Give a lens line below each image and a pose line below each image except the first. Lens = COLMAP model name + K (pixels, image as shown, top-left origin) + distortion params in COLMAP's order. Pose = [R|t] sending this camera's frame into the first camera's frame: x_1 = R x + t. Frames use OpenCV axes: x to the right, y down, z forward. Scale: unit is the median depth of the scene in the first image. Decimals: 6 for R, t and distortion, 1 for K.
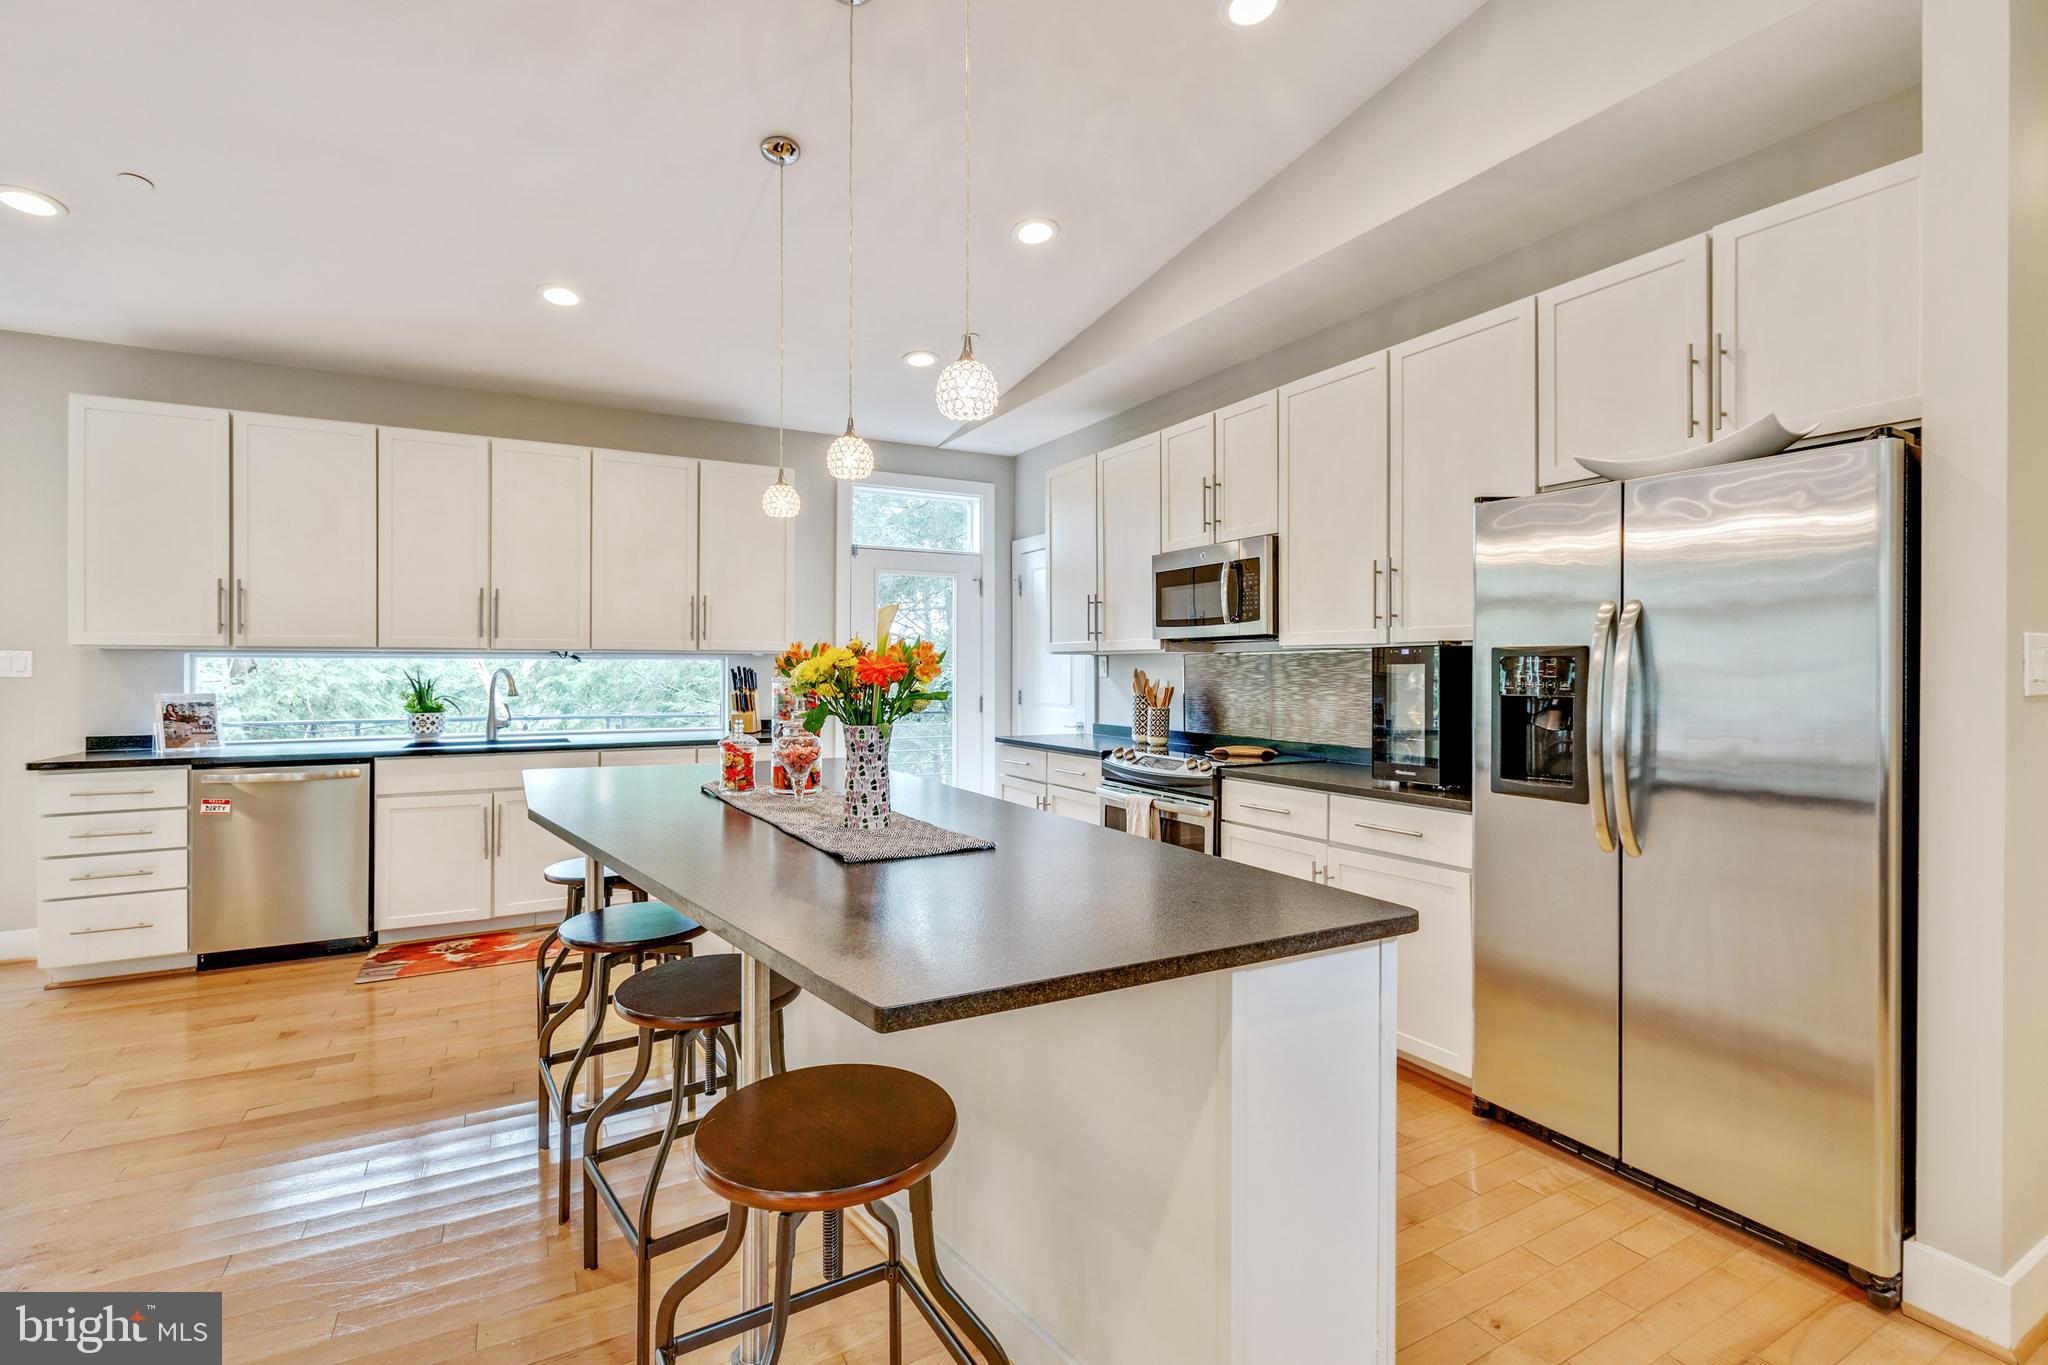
lens RADIAL K [[918.9, 0, 1019.7], [0, 918.9, 673.0], [0, 0, 1]] dist [-0.001517, 0.000056]
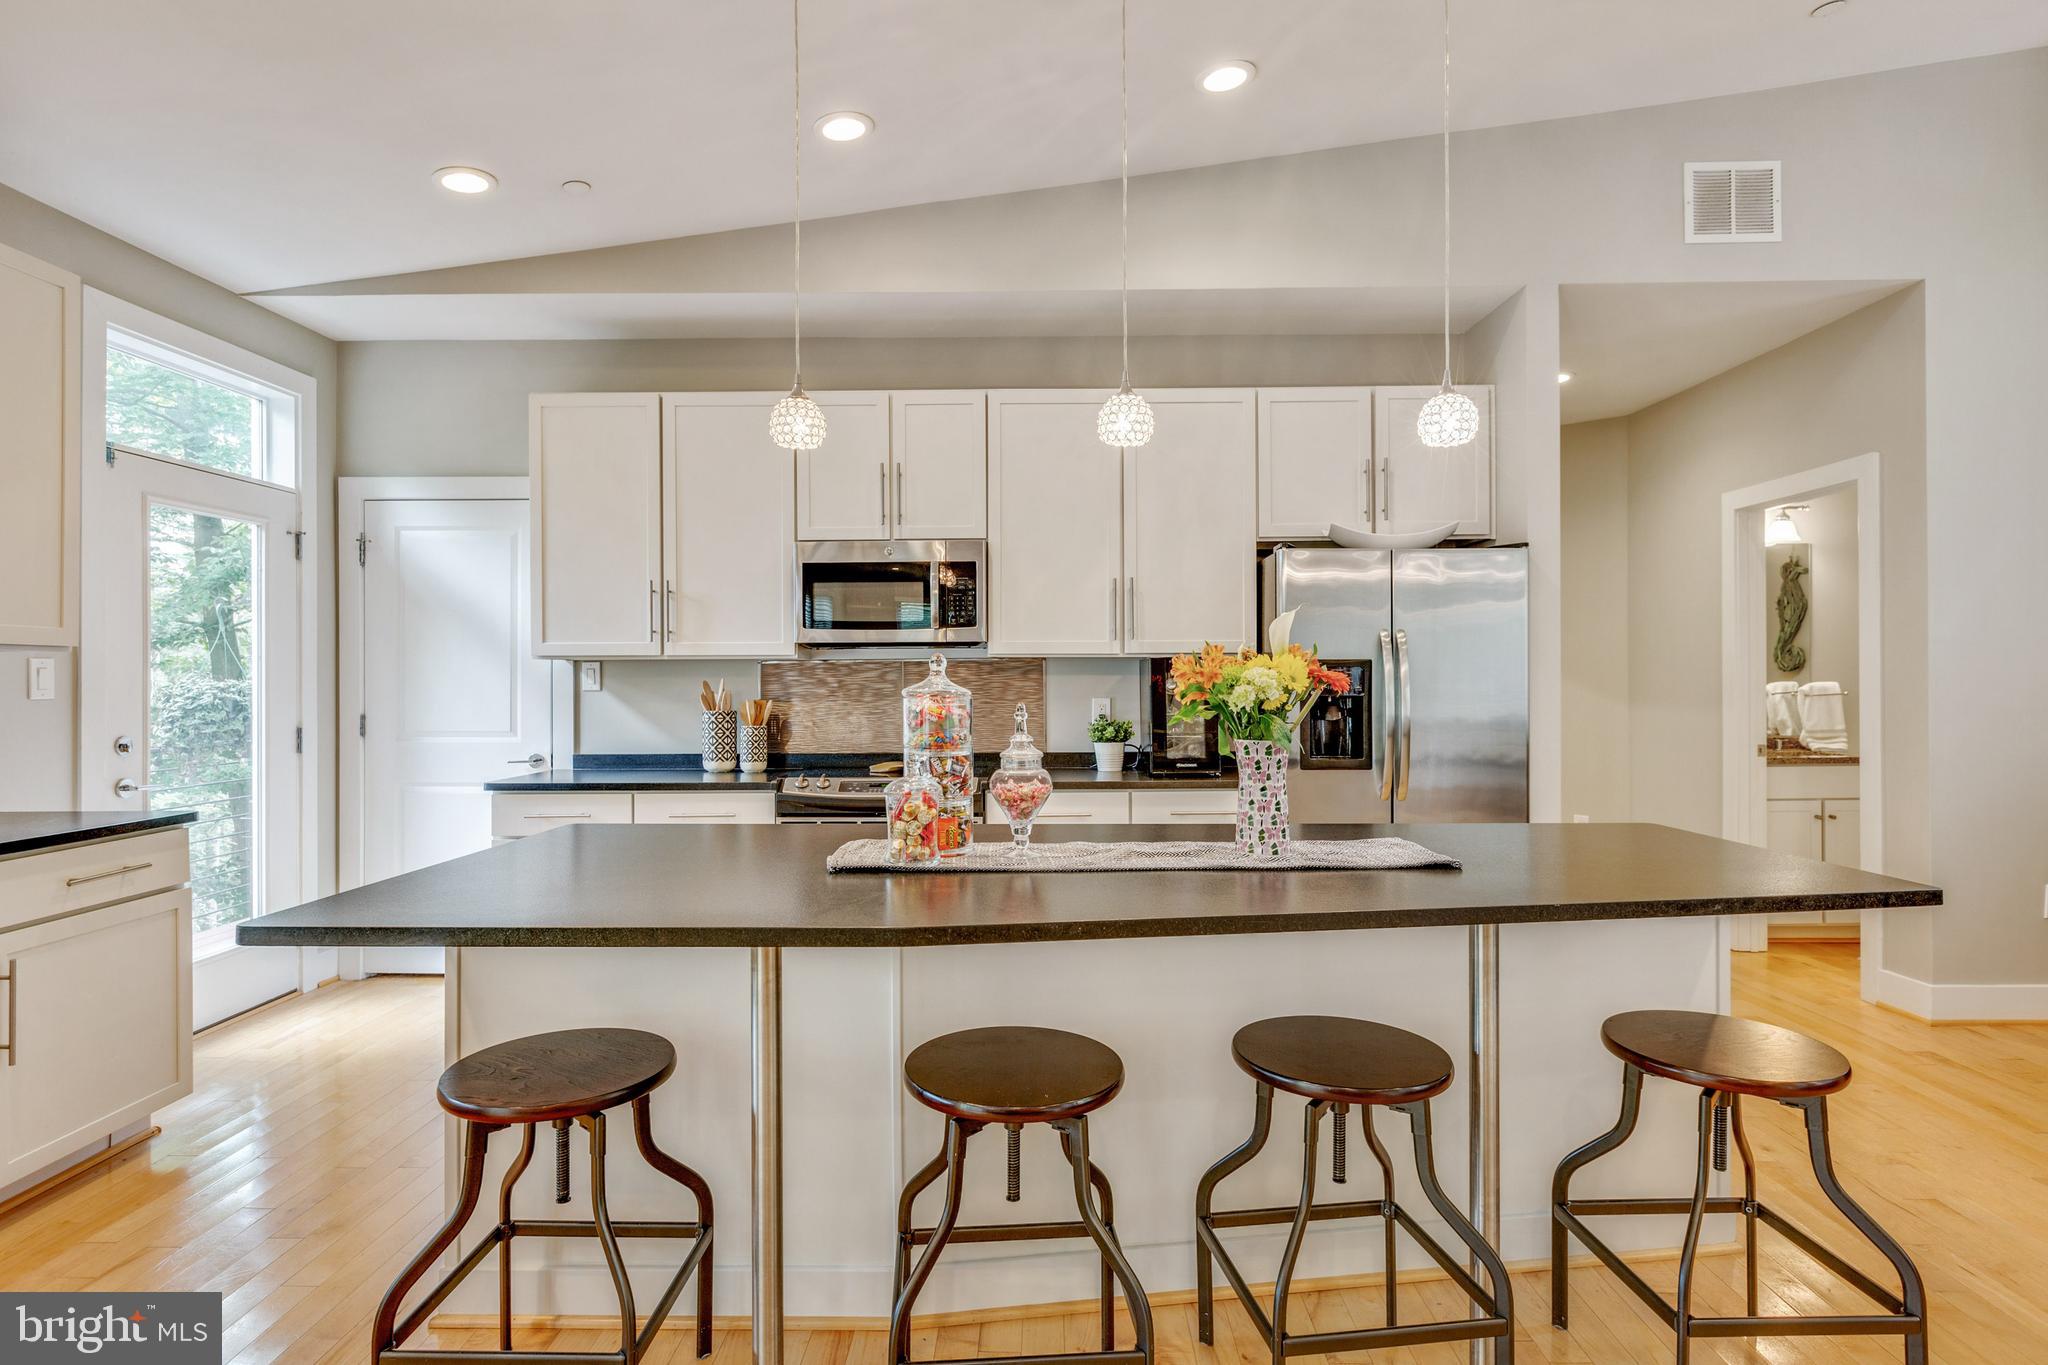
lens RADIAL K [[1072.4, 0, 1024.0], [0, 1072.4, 682.5], [0, 0, 1]] dist [-0.001786, -0.000829]
pose [[0.497019, -0.007623, 0.867706, -0.606509], [0.008618, 0.999955, 0.003849, -0.002814], [-0.867697, 0.005565, 0.497063, 0.347004]]
